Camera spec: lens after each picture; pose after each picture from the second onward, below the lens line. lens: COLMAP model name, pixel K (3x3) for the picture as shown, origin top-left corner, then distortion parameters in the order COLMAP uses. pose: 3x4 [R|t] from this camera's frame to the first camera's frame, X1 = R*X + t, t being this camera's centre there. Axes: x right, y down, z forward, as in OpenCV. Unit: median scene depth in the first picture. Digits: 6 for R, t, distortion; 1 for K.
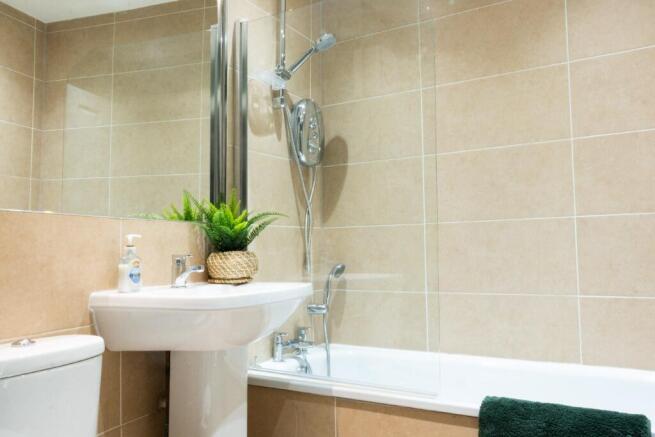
lens RADIAL K [[540.4, 0, 327.5], [0, 540.4, 218.5], [0, 0, 1]] dist [-0.001298, 0.002580]
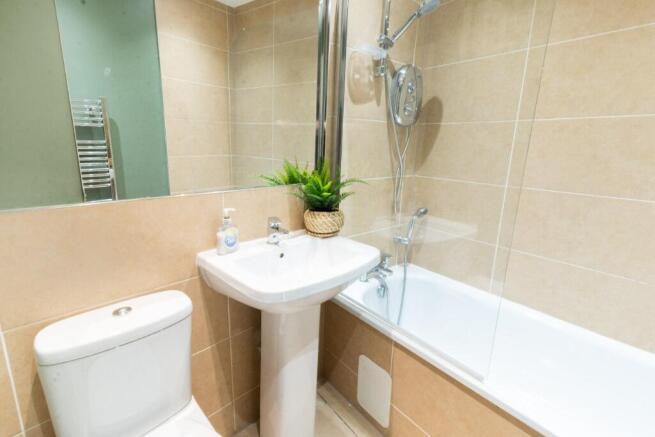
lens RADIAL K [[312.9, 0, 319.0], [0, 312.9, 212.2], [0, 0, 1]] dist [0.003656, 0.000292]
pose [[0.930554, 0.118025, -0.346611, 0.054413], [-0.018329, 0.960454, 0.277836, -0.110963], [0.365696, -0.252188, 0.895917, 0.292539]]
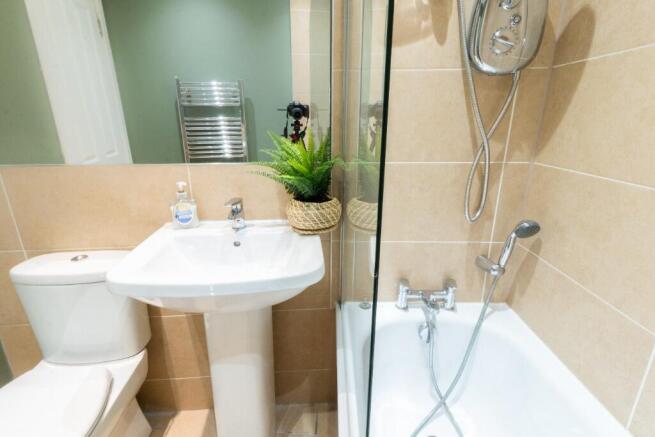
lens RADIAL K [[312.9, 0, 319.0], [0, 312.9, 212.2], [0, 0, 1]] dist [0.003656, 0.000292]
pose [[0.480934, 0.264648, -0.835861, 0.246146], [0.048426, 0.943882, 0.326712, -0.078365], [0.875419, -0.197604, 0.441129, 0.640394]]
